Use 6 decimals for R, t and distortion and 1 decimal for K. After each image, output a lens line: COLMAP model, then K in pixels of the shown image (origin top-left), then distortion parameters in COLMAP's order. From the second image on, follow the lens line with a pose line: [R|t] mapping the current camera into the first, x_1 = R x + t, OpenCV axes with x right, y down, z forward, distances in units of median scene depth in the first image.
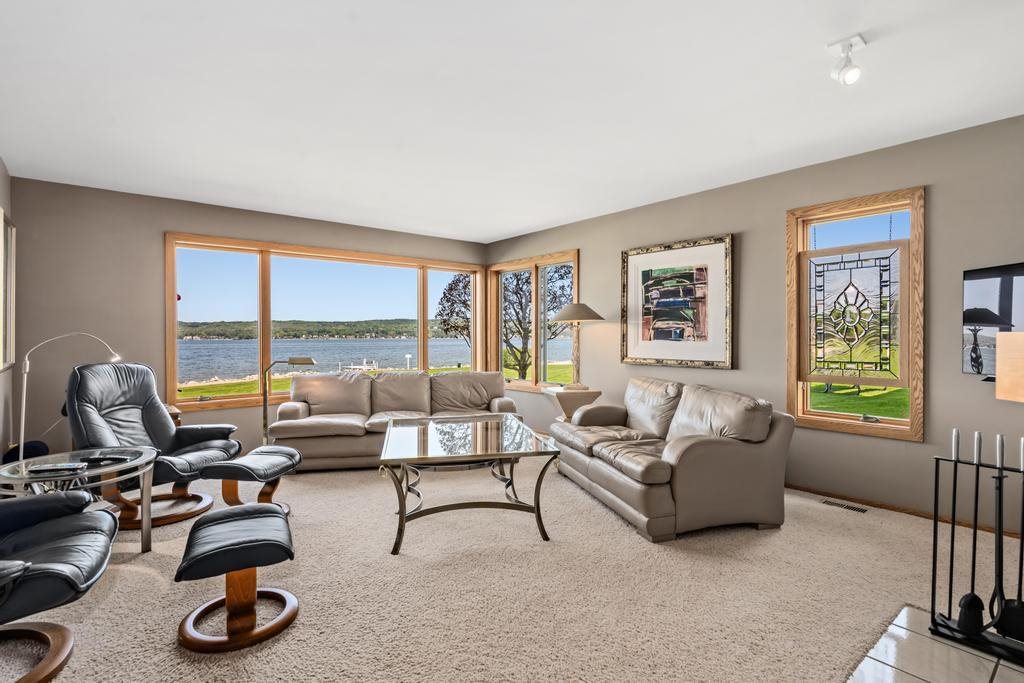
lens RADIAL K [[498.9, 0, 512.0], [0, 498.9, 341.5], [0, 0, 1]] dist [-0.002321, -0.000479]
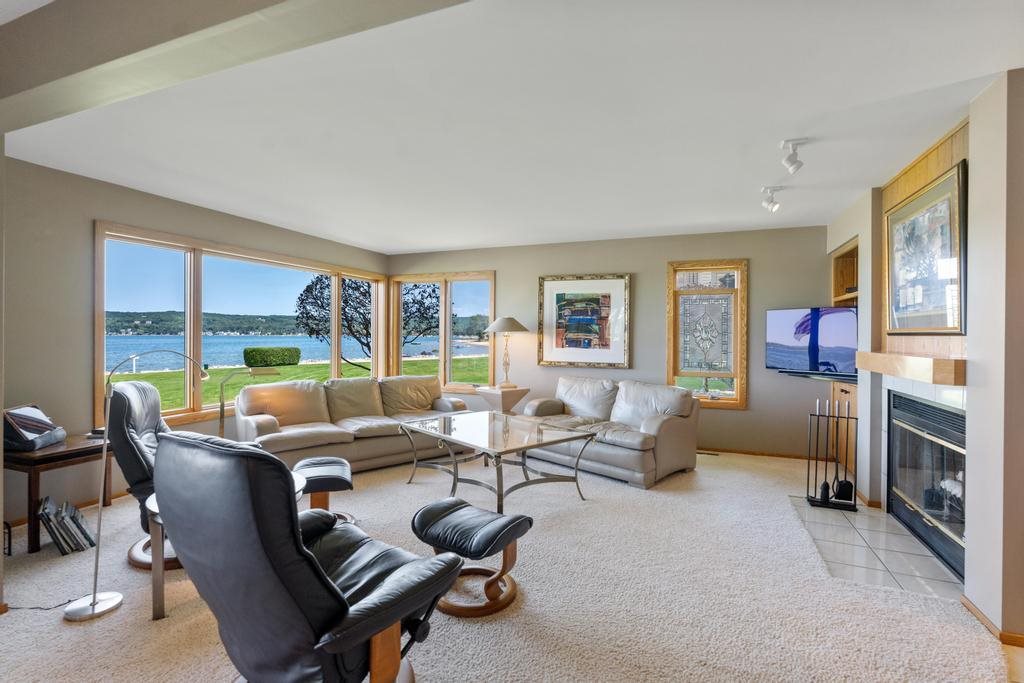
lens RADIAL K [[476.9, 0, 511.8], [0, 476.9, 337.2], [0, 0, 1]] dist [-0.003704, -0.000359]
pose [[0.876860, 0.005933, 0.480709, -0.460909], [-0.003473, 0.999976, -0.006006, -0.022743], [-0.480733, 0.003597, 0.876860, -0.026634]]
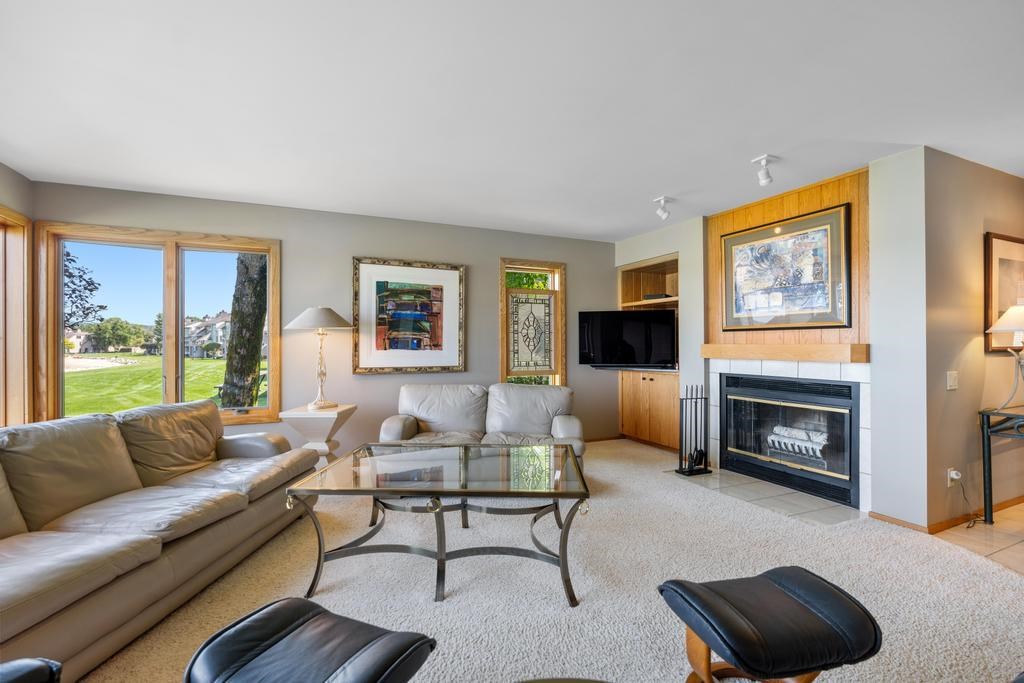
lens RADIAL K [[459.6, 0, 508.6], [0, 459.6, 342.0], [0, 0, 1]] dist [-0.001453, -0.000079]
pose [[0.262887, 0.004568, 0.964816, -0.603565], [0.012566, 0.999888, -0.008158, -0.007677], [-0.964745, 0.014269, 0.262800, 0.532594]]
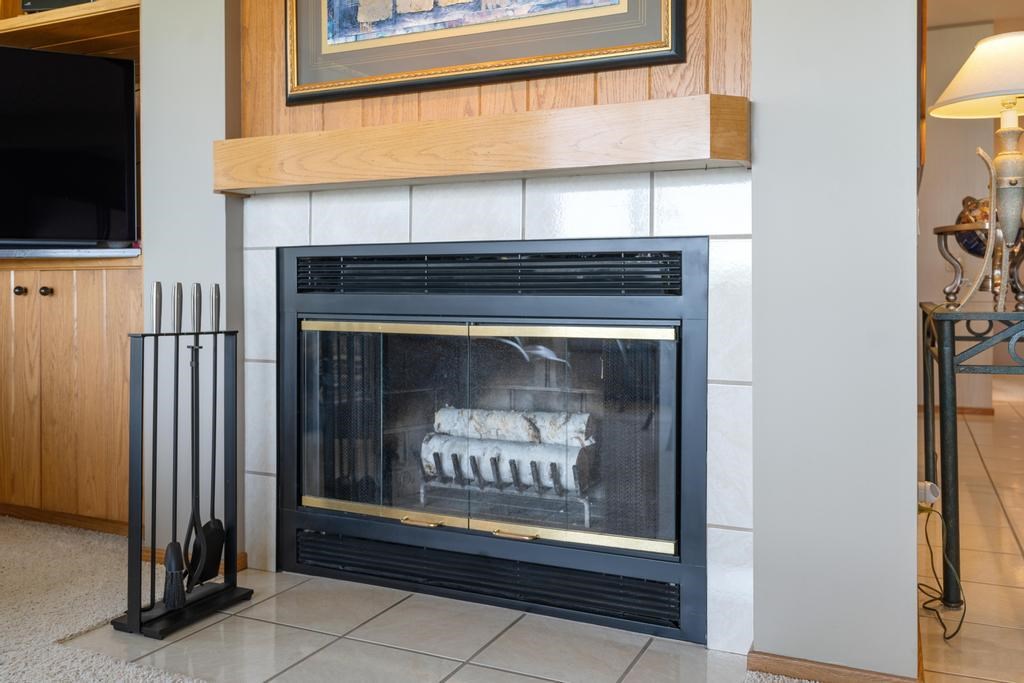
lens RADIAL K [[870.1, 0, 512.2], [0, 870.1, 288.9], [0, 0, 1]] dist [-0.001188, -0.001550]
pose [[-0.432372, -0.001437, 0.901694, -0.100447], [0.011373, 0.999910, 0.007047, 0.078977], [-0.901624, 0.013301, -0.432316, 0.460580]]
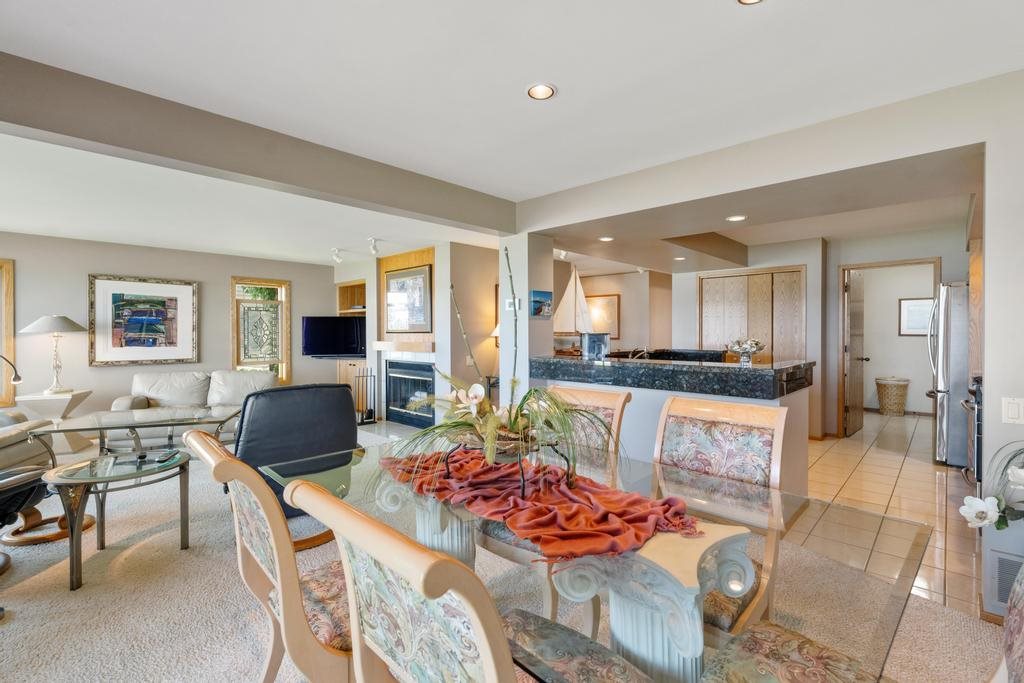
lens RADIAL K [[464.4, 0, 508.5], [0, 464.4, 335.6], [0, 0, 1]] dist [-0.001752, -0.000095]
pose [[-0.108683, -0.004658, 0.994066, -1.112036], [0.013506, 0.999890, 0.006162, -0.027583], [-0.993985, 0.014095, -0.108608, 0.121816]]
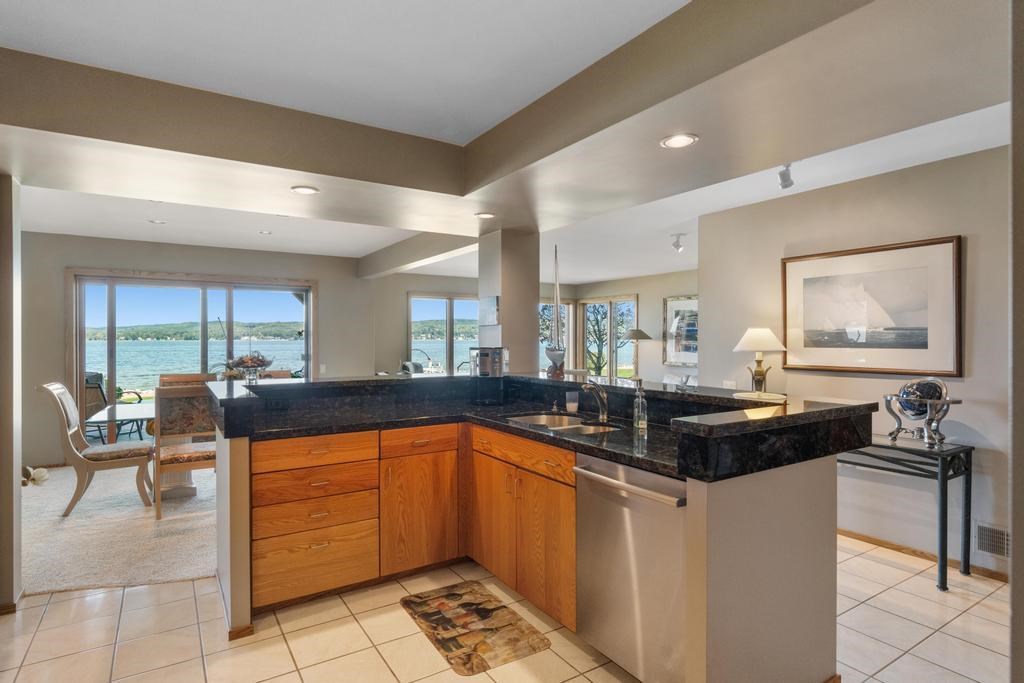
lens RADIAL K [[543.9, 0, 512.0], [0, 543.9, 341.5], [0, 0, 1]] dist [0.000054, -0.000018]
pose [[0.992801, 0.004941, -0.119669, -0.069588], [-0.005360, 0.999981, -0.003178, -0.029979], [0.119651, 0.003797, 0.992809, -0.947979]]
